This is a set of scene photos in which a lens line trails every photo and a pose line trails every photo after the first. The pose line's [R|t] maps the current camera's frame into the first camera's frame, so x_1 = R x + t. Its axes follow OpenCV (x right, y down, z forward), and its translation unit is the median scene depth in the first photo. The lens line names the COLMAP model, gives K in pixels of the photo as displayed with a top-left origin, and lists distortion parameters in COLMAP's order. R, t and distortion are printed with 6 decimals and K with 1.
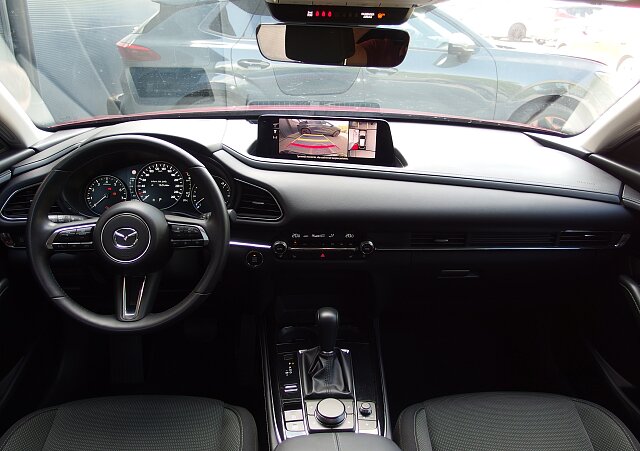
lens RADIAL K [[533.2, 0, 320.0], [0, 533.2, 225.5], [0, 0, 1]] dist [-0.054234, 0.005645]
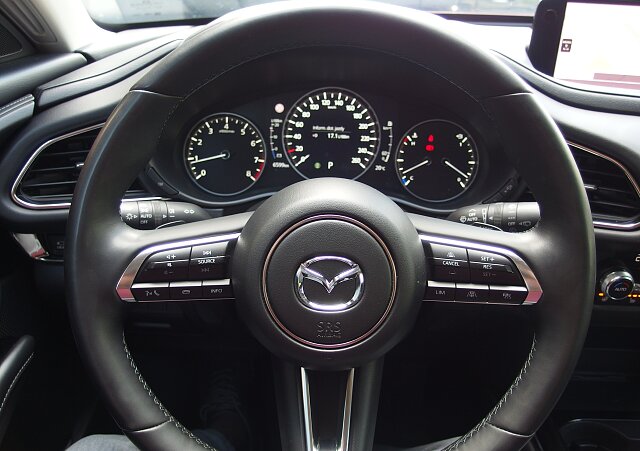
lens RADIAL K [[533.2, 0, 320.0], [0, 533.2, 225.5], [0, 0, 1]] dist [-0.054234, 0.005645]
pose [[0.996037, 0.038726, -0.080065, -0.273545], [-0.030767, 0.994676, 0.098352, -0.041847], [0.083448, -0.095499, 0.991926, 0.503585]]
